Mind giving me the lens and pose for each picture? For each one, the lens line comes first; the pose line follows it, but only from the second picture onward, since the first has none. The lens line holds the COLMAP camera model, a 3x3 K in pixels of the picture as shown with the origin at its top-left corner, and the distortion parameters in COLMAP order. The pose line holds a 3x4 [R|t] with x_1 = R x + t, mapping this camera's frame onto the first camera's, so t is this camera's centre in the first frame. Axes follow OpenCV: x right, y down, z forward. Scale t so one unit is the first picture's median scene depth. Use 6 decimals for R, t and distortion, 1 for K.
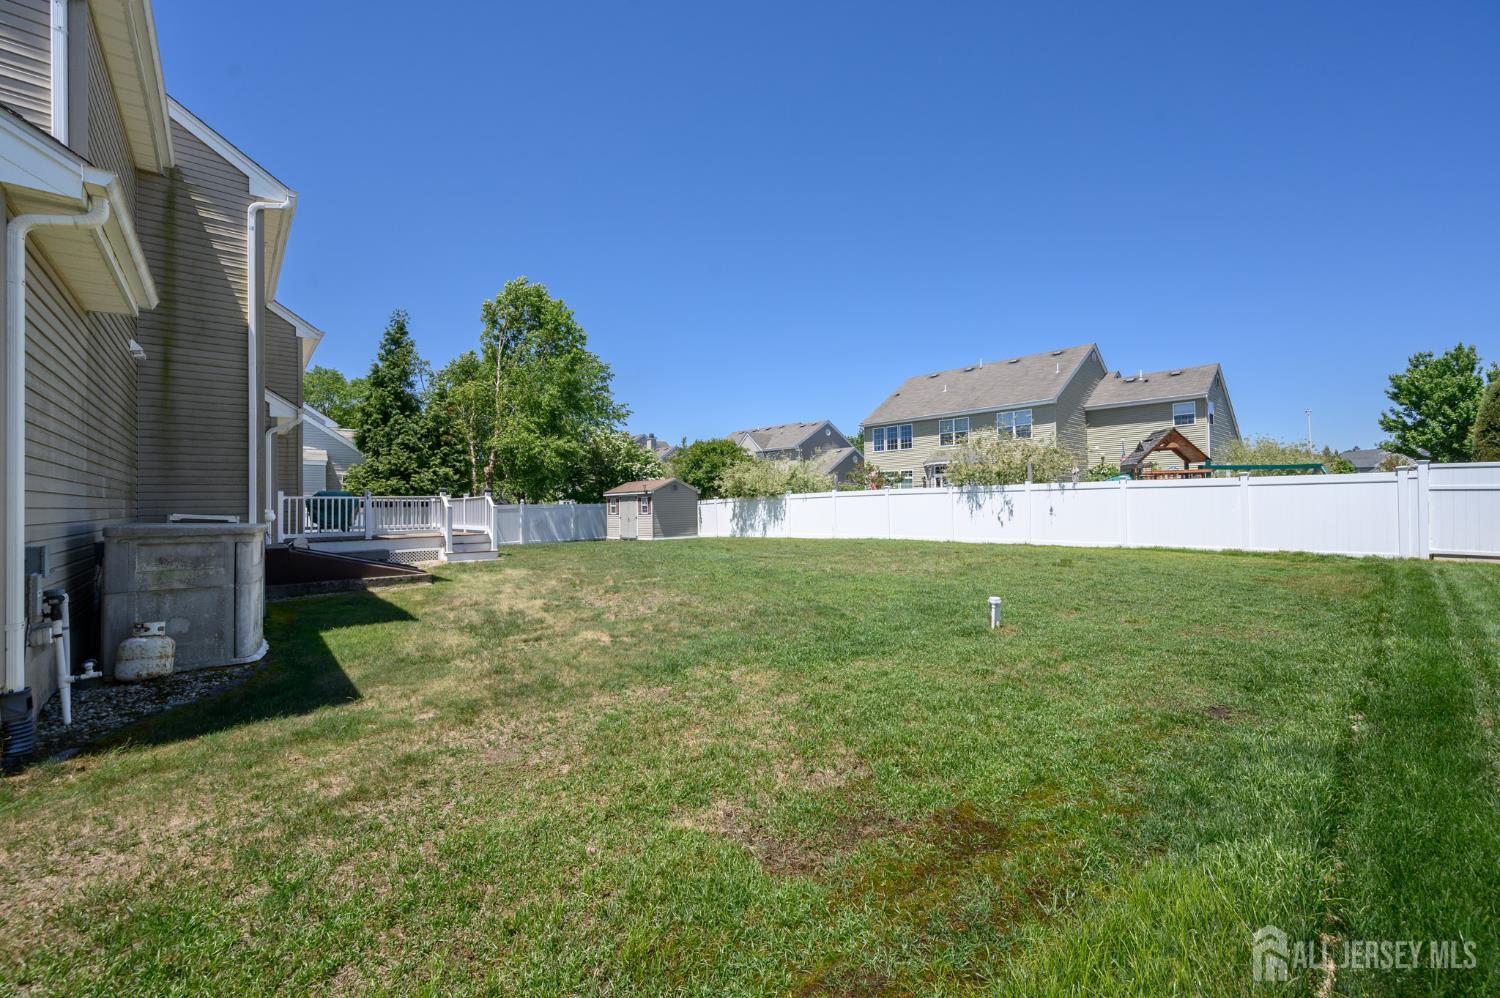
lens RADIAL K [[593.7, 0, 754.9], [0, 593.7, 492.9], [0, 0, 1]] dist [-0.002234, -0.000185]
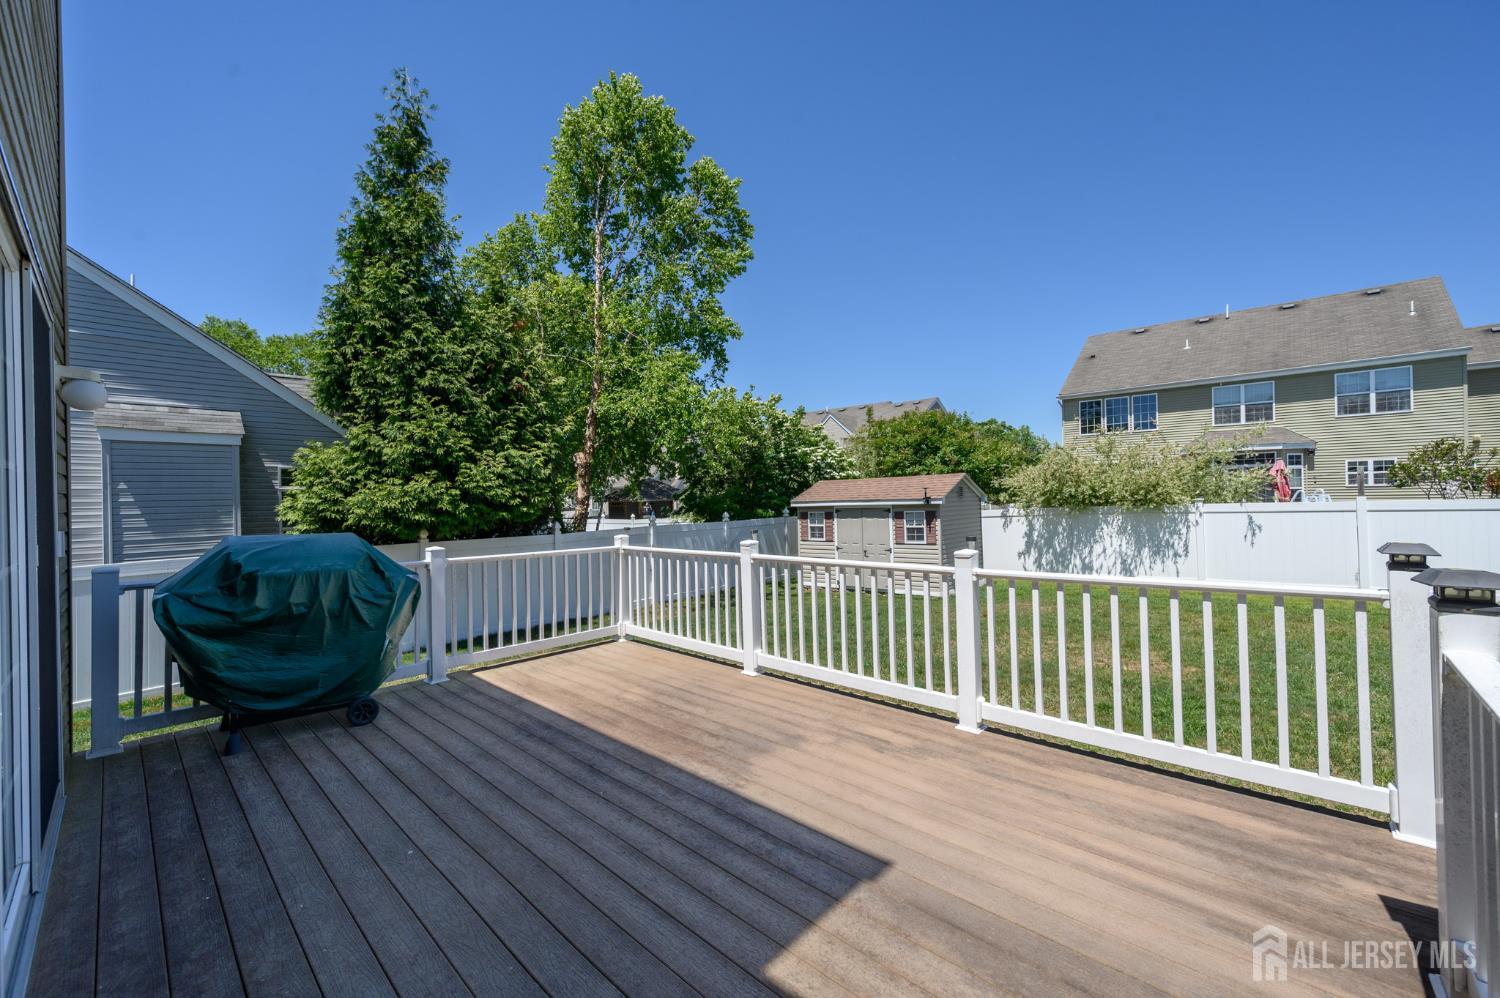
lens RADIAL K [[593.7, 0, 747.4], [0, 593.7, 503.7], [0, 0, 1]] dist [-0.002234, -0.000185]
pose [[0.995821, -0.005686, 0.091146, -0.374019], [0.003394, 0.999675, 0.025282, -0.012013], [-0.091260, -0.024867, 0.995517, 0.506877]]
